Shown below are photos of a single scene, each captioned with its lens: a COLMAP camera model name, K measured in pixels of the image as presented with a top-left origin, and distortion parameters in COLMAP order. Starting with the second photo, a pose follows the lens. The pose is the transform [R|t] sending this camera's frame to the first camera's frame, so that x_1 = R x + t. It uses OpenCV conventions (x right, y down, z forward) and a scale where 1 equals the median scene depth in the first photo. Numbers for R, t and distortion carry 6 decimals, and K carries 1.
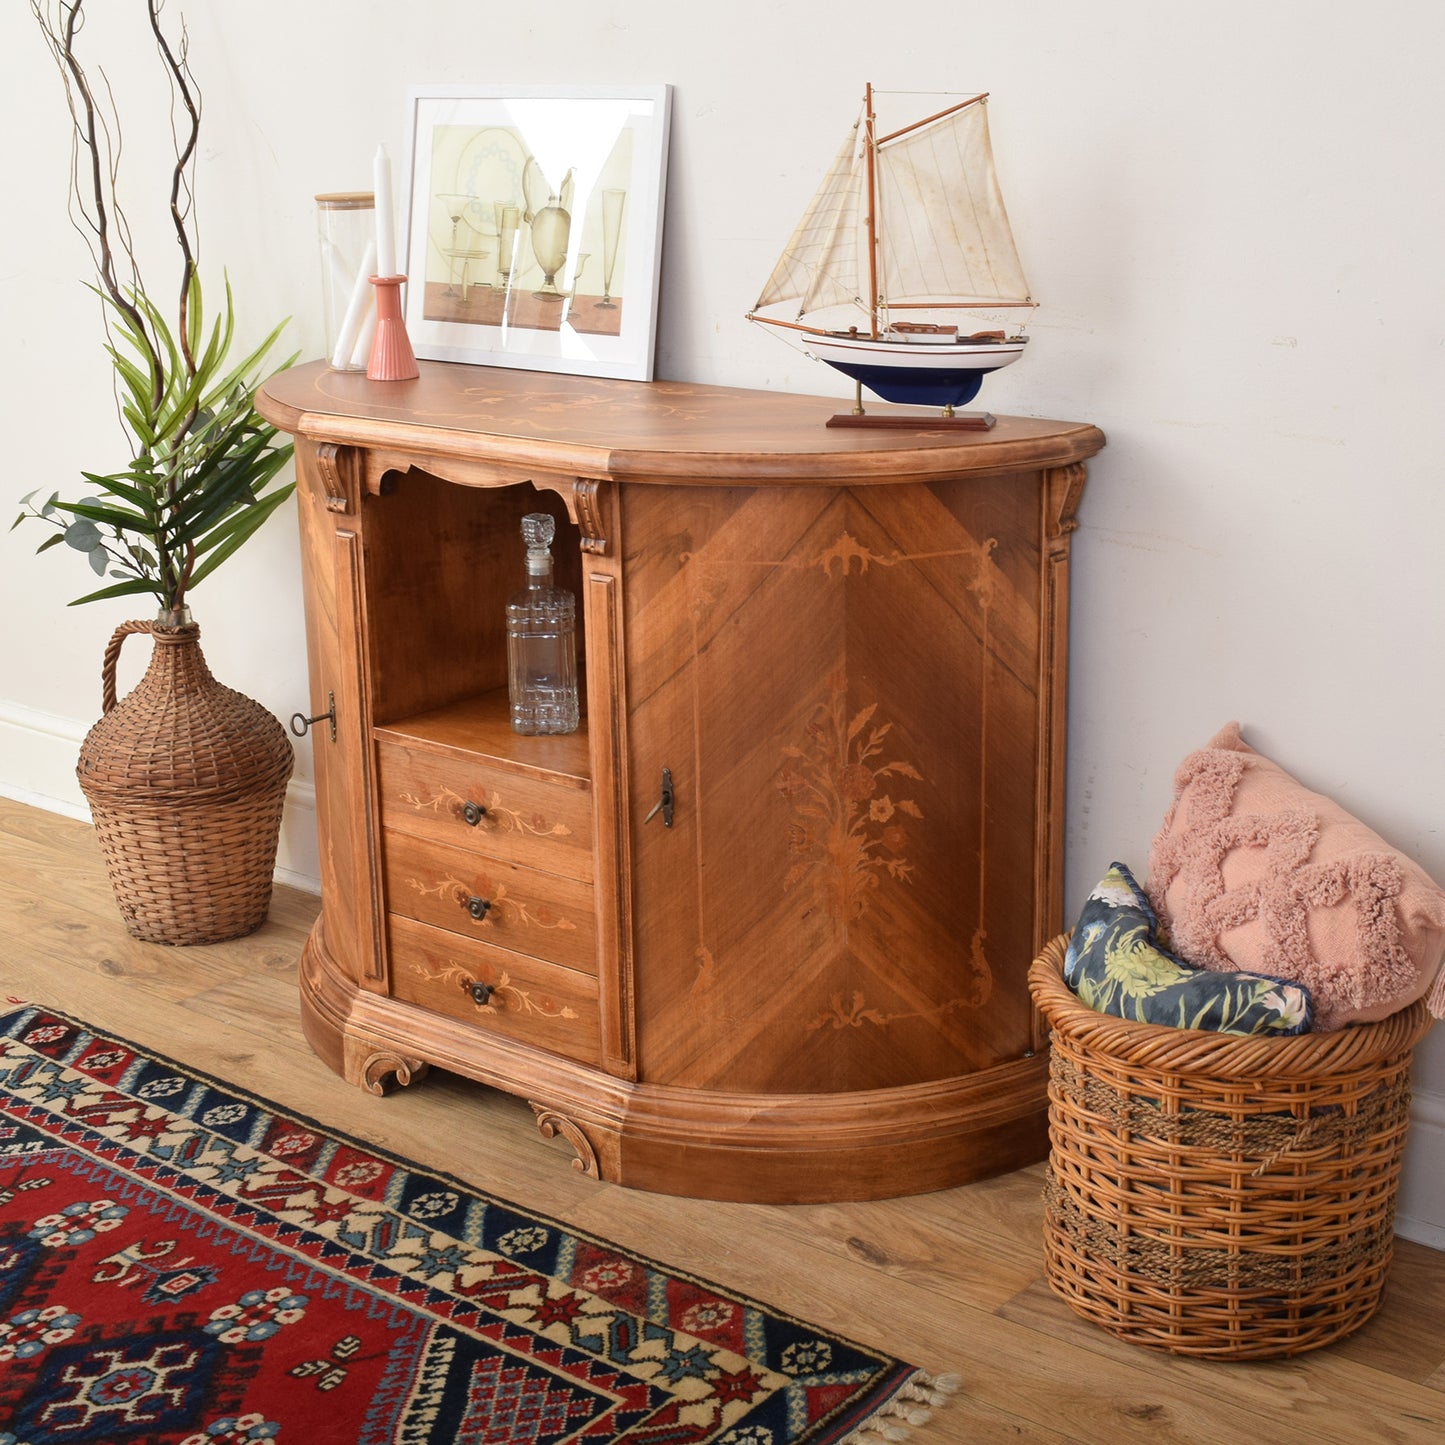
lens RADIAL K [[2366.0, 0, 730.6], [0, 2366.0, 639.2], [0, 0, 1]] dist [-0.024459, 0.000000]
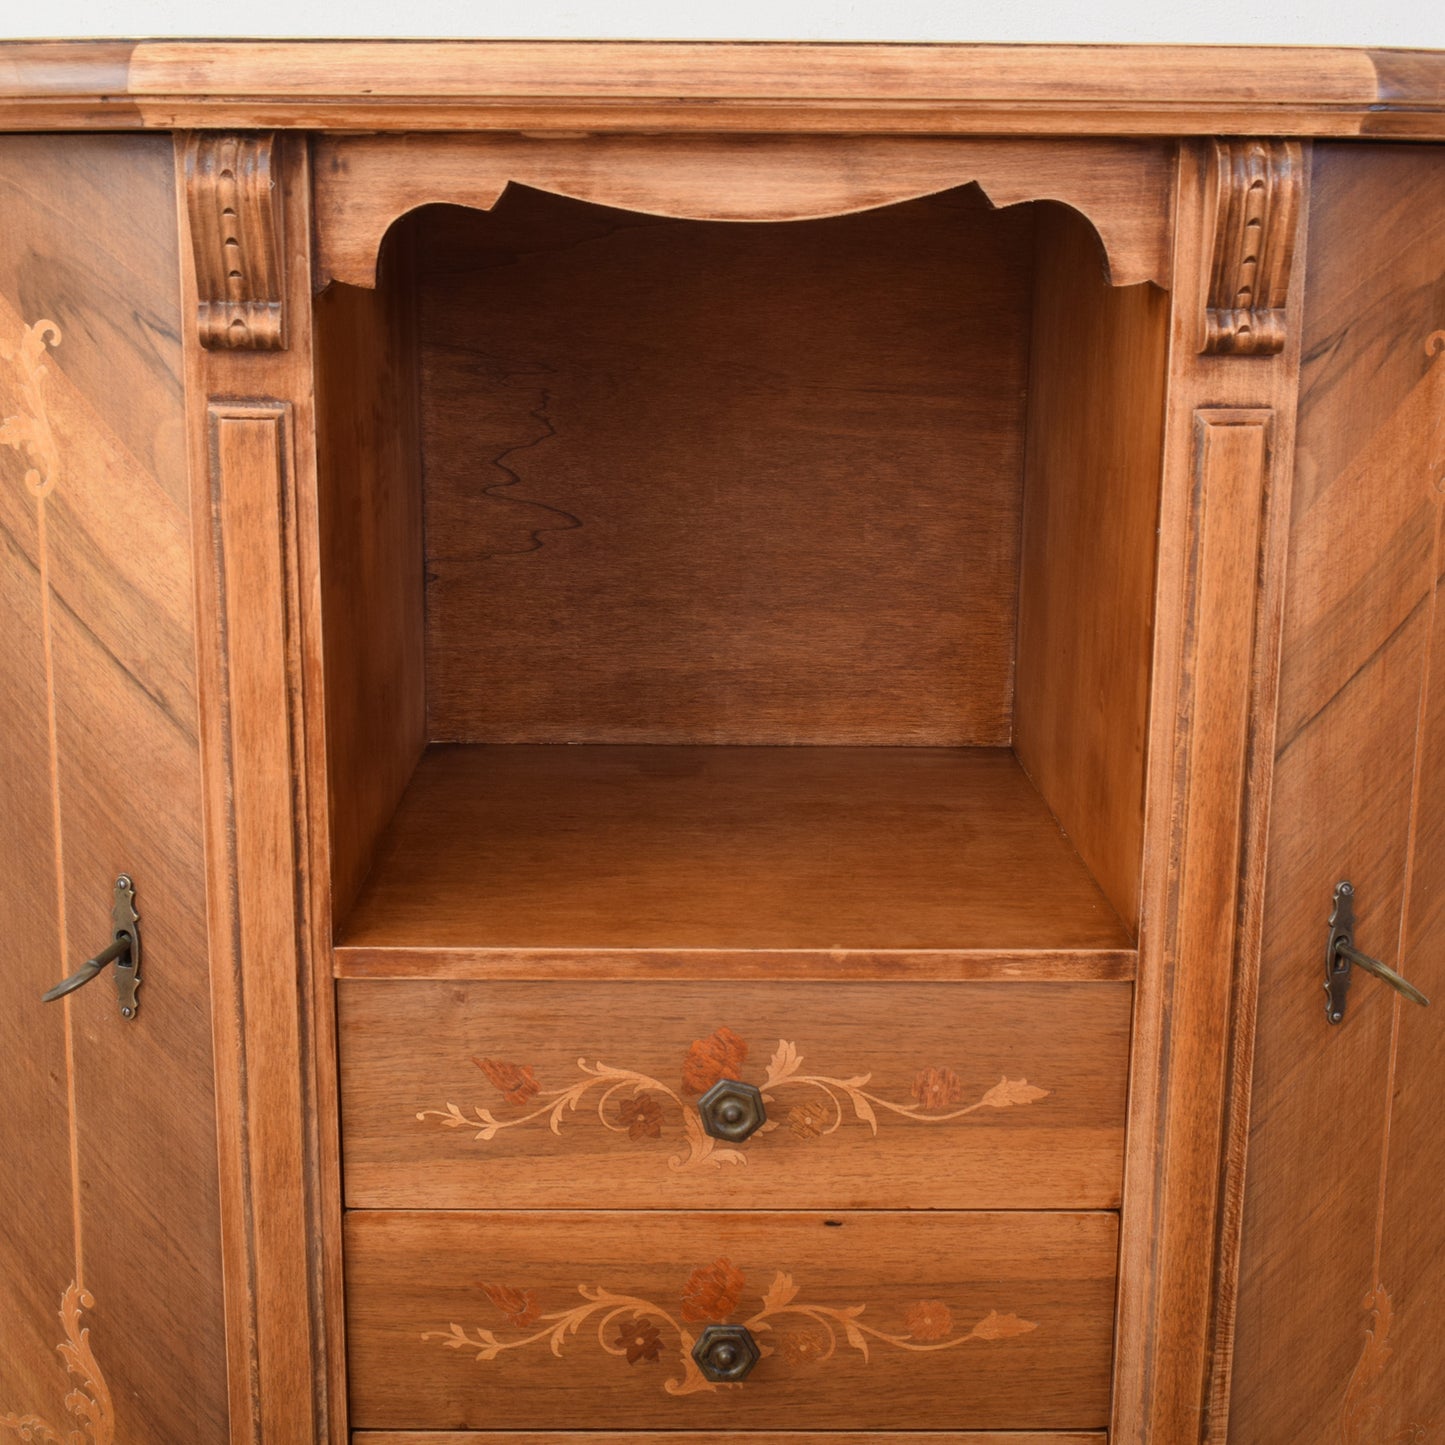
lens RADIAL K [[2262.8, 0, 705.4], [0, 2262.8, 724.3], [0, 0, 1]] dist [-0.018801, 0.000000]
pose [[0.768472, -0.119486, 0.628629, -0.343544], [0.138562, 0.990175, 0.018821, 0.004902], [-0.624702, 0.072640, 0.777478, 0.736862]]
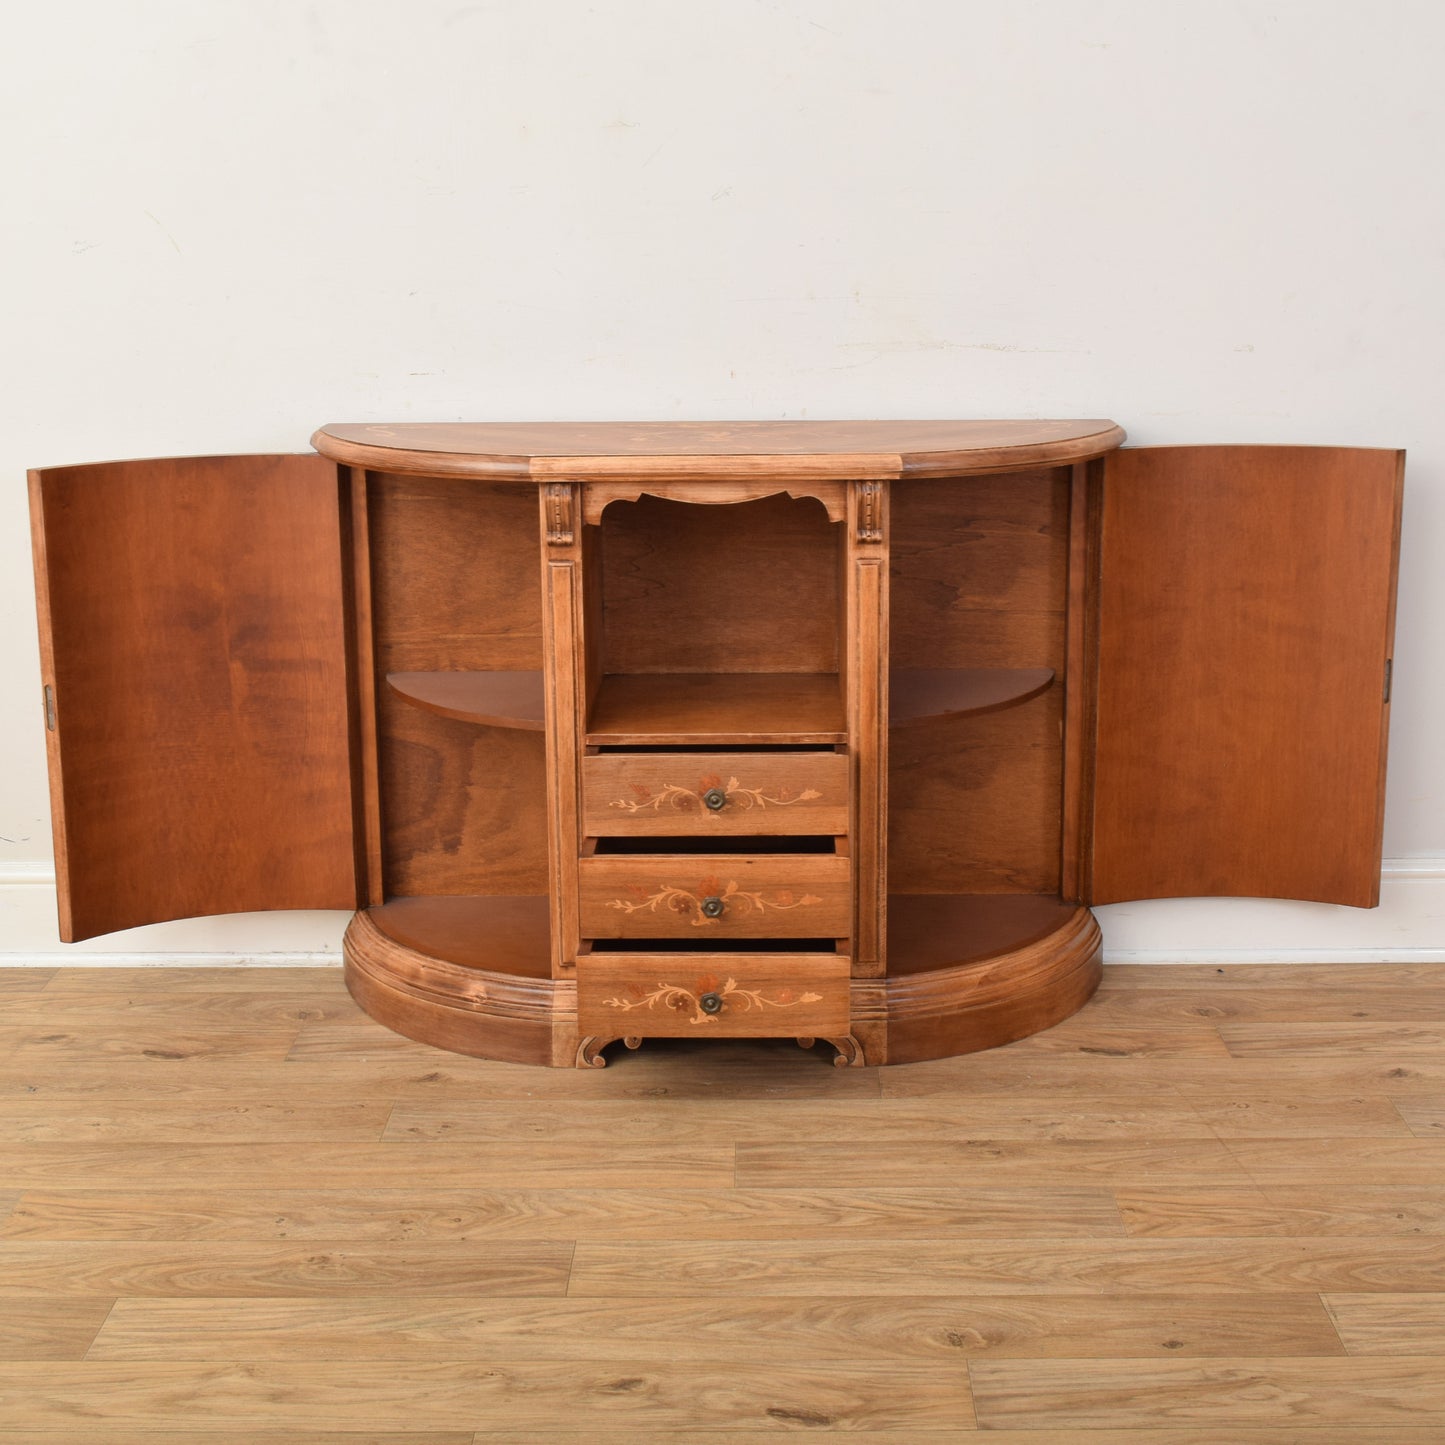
lens RADIAL K [[2366.0, 0, 748.0], [0, 2366.0, 678.2], [0, 0, 1]] dist [-0.024459, 0.000000]
pose [[0.778647, -0.121370, 0.615612, -0.833417], [0.149227, 0.988784, 0.006195, 0.016364], [-0.609459, 0.087042, 0.788025, 0.067395]]
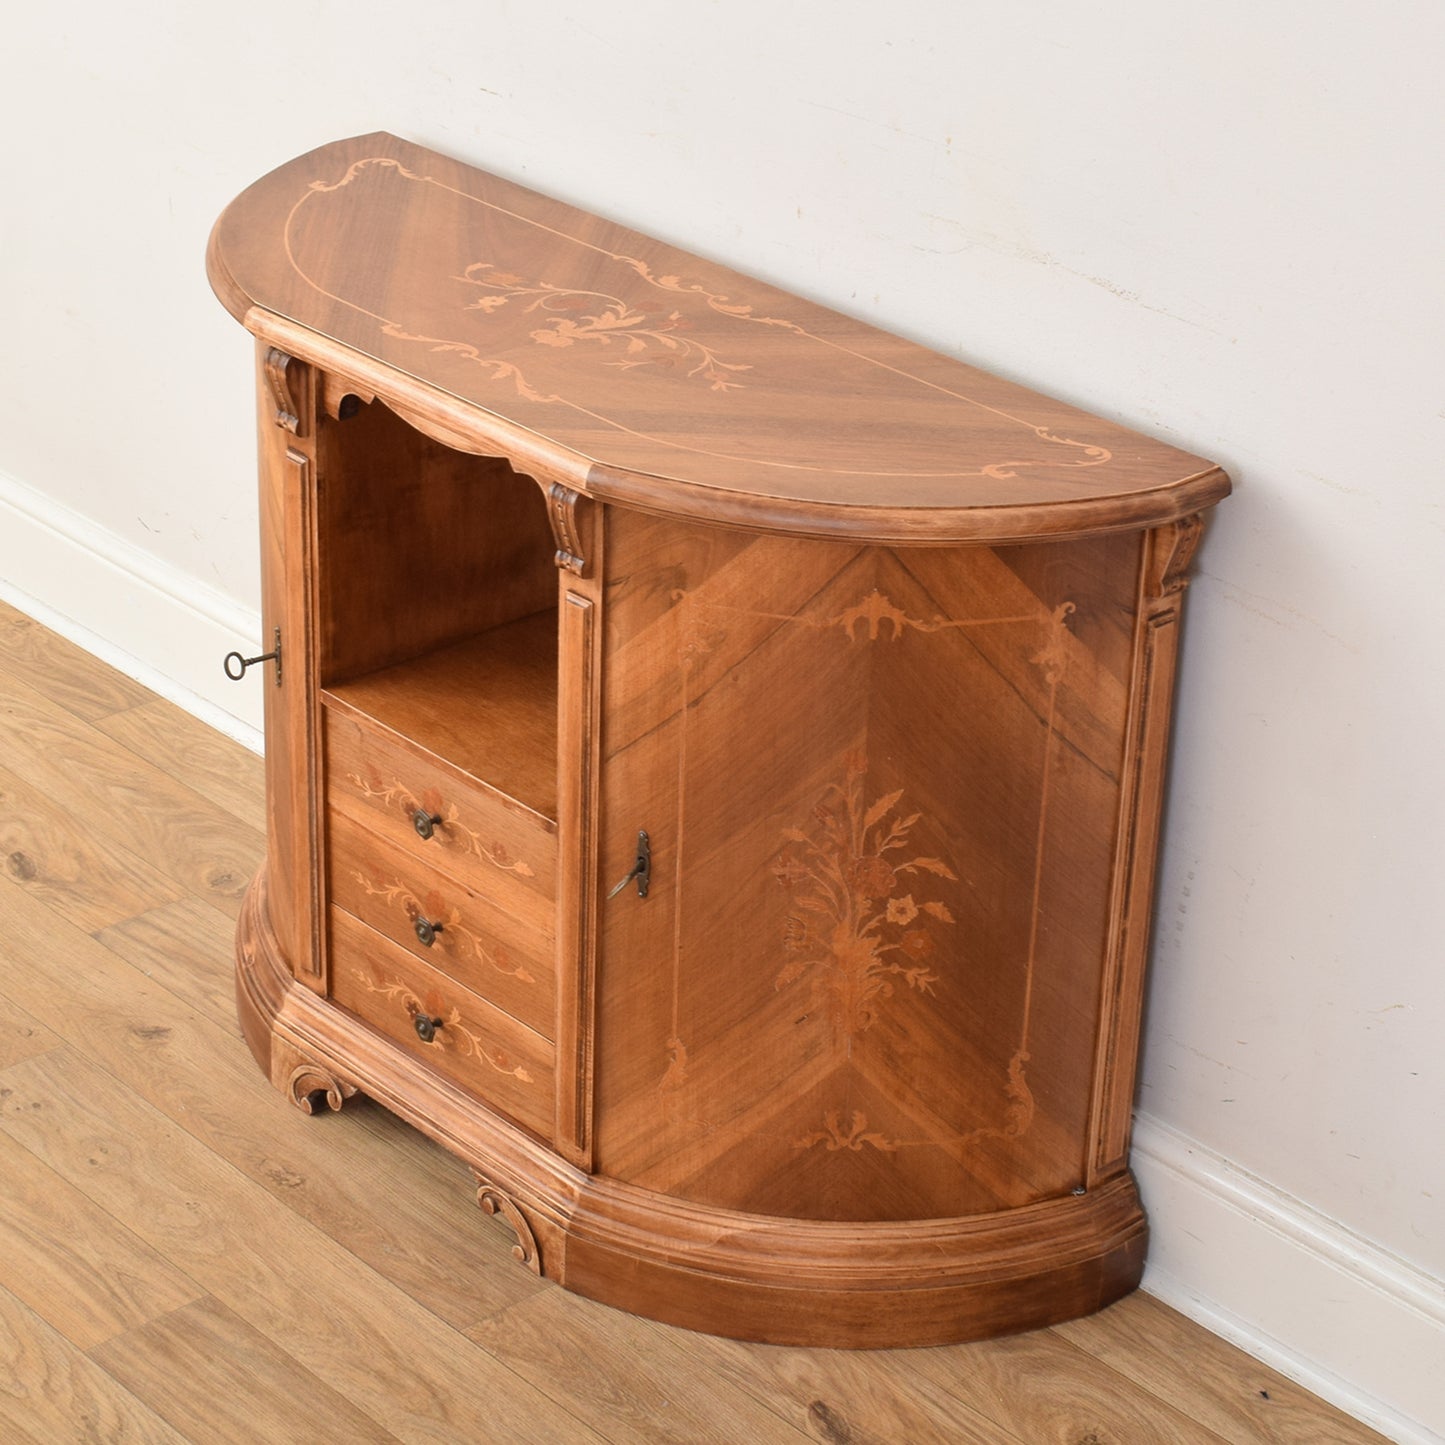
lens RADIAL K [[3640.5, 0, 697.6], [0, 3640.5, 690.7], [0, 0, 1]] dist [-0.029997, 0.000000]
pose [[0.987459, 0.107706, -0.115429, 0.125905], [-0.081589, 0.974087, 0.210946, -0.248883], [0.135158, -0.198883, 0.970658, -0.194672]]
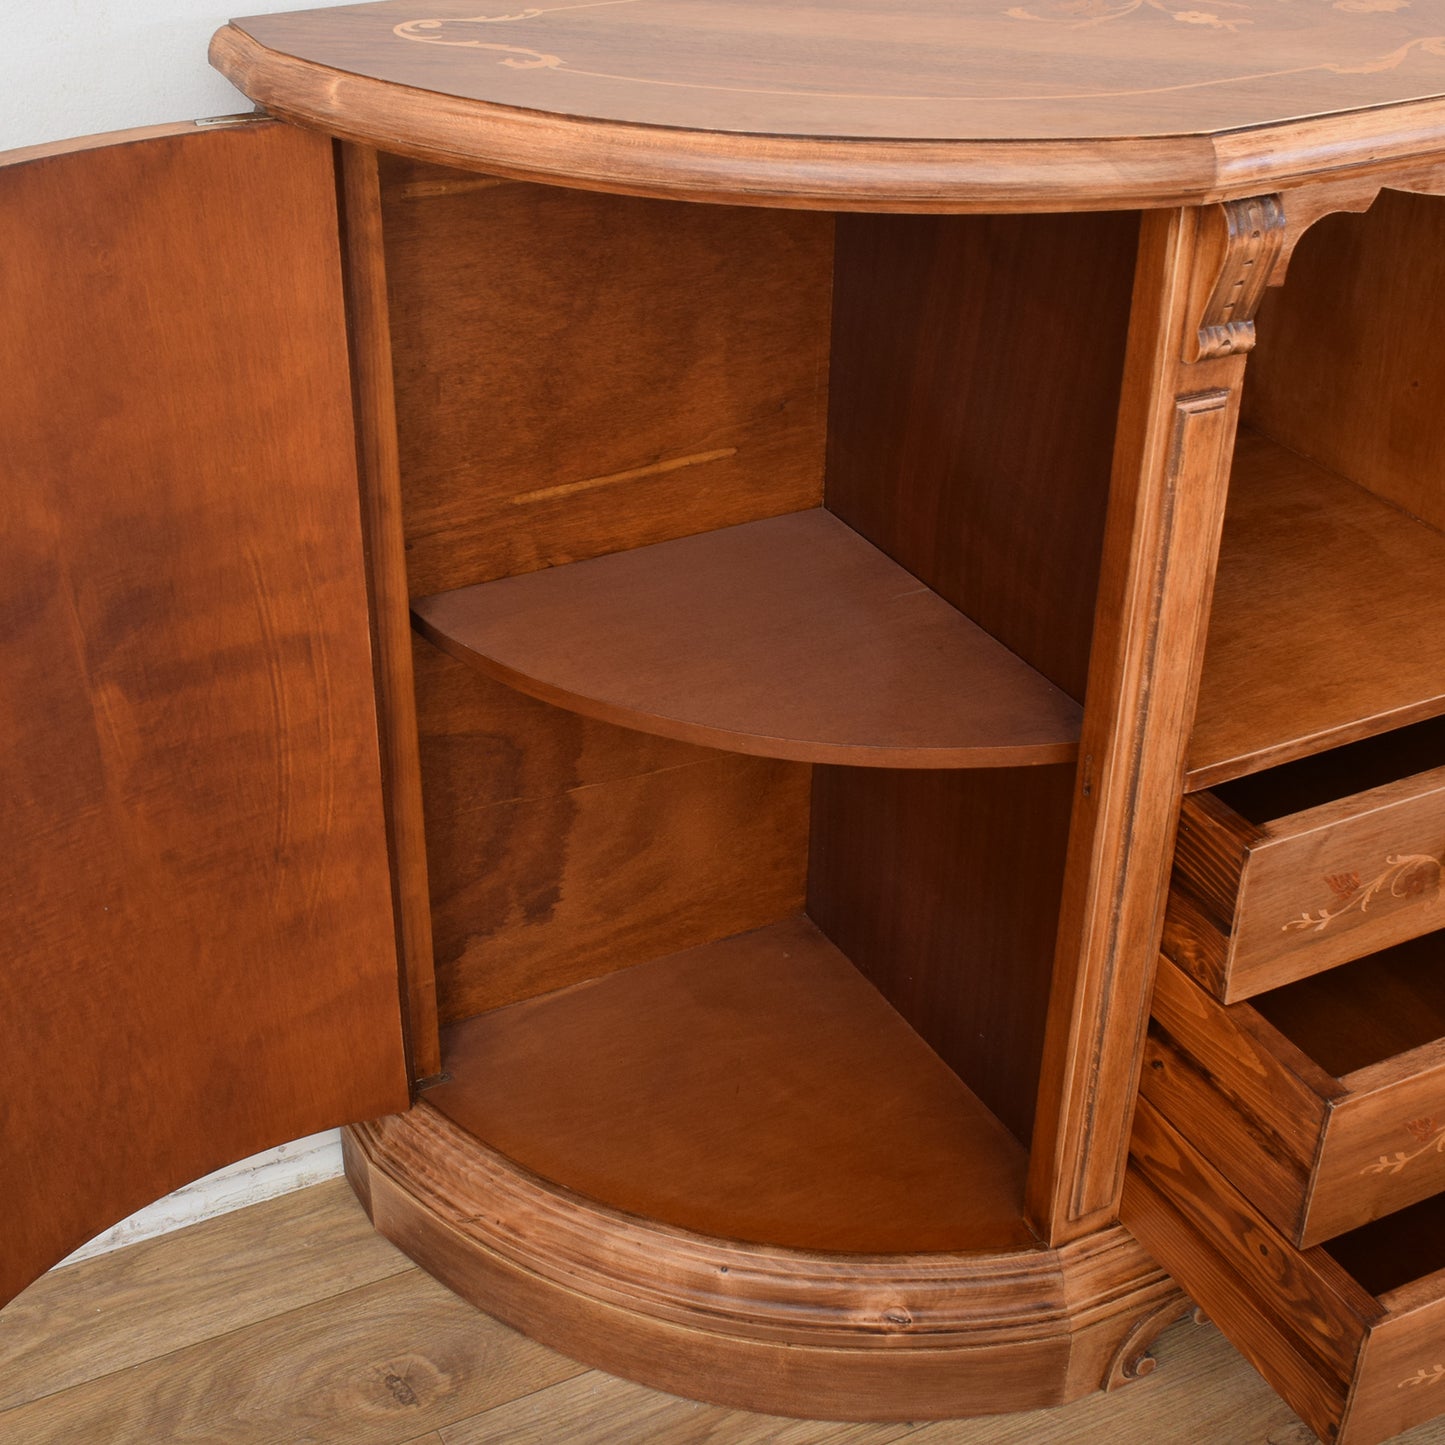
lens RADIAL K [[2154.9, 0, 667.0], [0, 2154.9, 725.0], [0, 0, 1]] dist [-0.028002, 0.000000]
pose [[0.409433, -0.461243, 0.787159, -0.564727], [0.219424, 0.887249, 0.405761, -0.180900], [-0.885561, 0.006589, 0.464477, 0.951340]]
